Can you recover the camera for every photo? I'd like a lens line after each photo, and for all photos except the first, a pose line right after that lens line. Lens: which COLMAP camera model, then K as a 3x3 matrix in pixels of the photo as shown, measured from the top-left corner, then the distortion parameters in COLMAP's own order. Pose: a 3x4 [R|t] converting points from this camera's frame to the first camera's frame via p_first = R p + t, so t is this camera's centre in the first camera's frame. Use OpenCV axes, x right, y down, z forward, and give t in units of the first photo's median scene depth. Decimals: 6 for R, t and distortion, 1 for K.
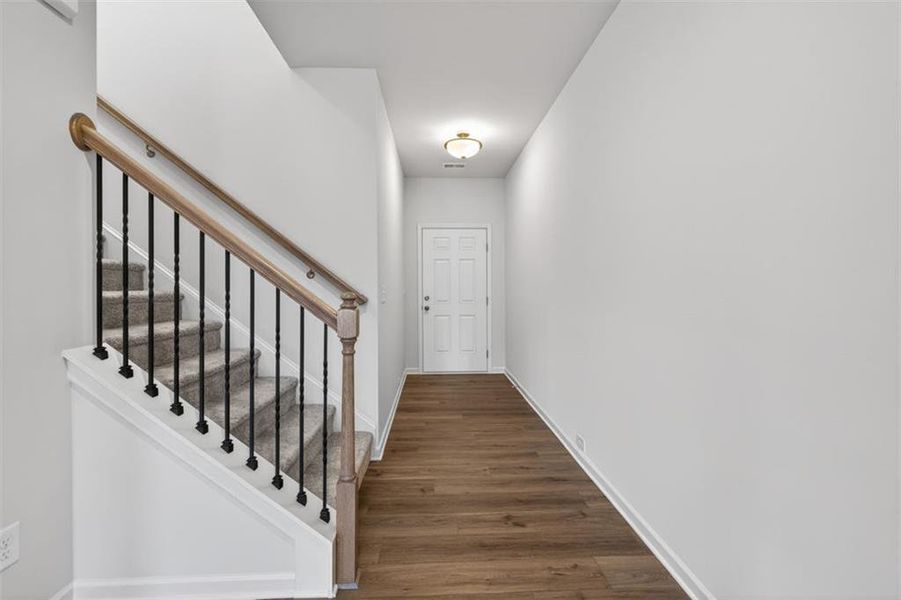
lens RADIAL K [[377.5, 0, 446.6], [0, 377.5, 291.7], [0, 0, 1]] dist [0.002596, -0.000226]
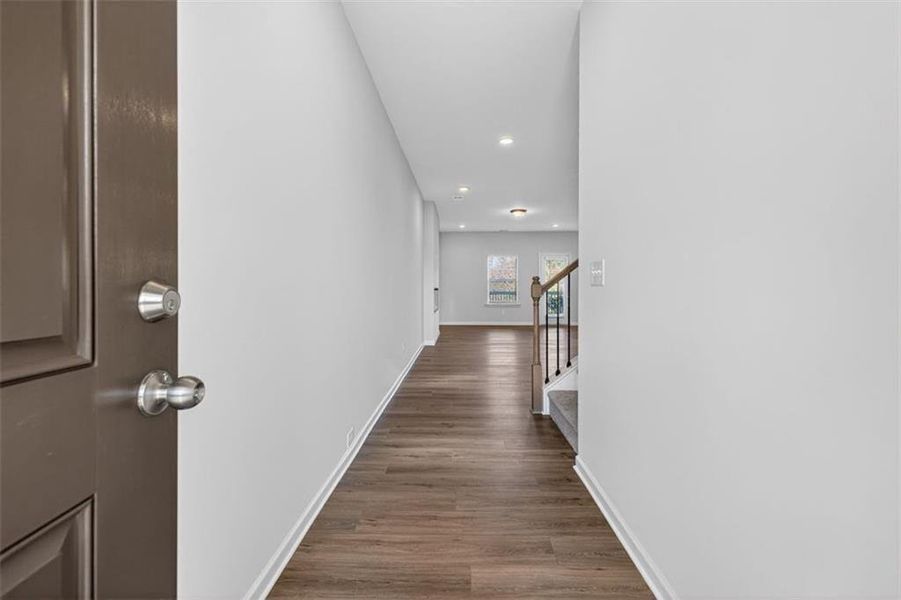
lens RADIAL K [[377.5, 0, 446.6], [0, 377.5, 291.7], [0, 0, 1]] dist [0.002596, -0.000226]
pose [[-0.997395, -0.002915, 0.072070, 0.057425], [-0.001546, 0.999817, 0.019049, 0.030337], [-0.072112, 0.018888, -0.997218, 1.955562]]
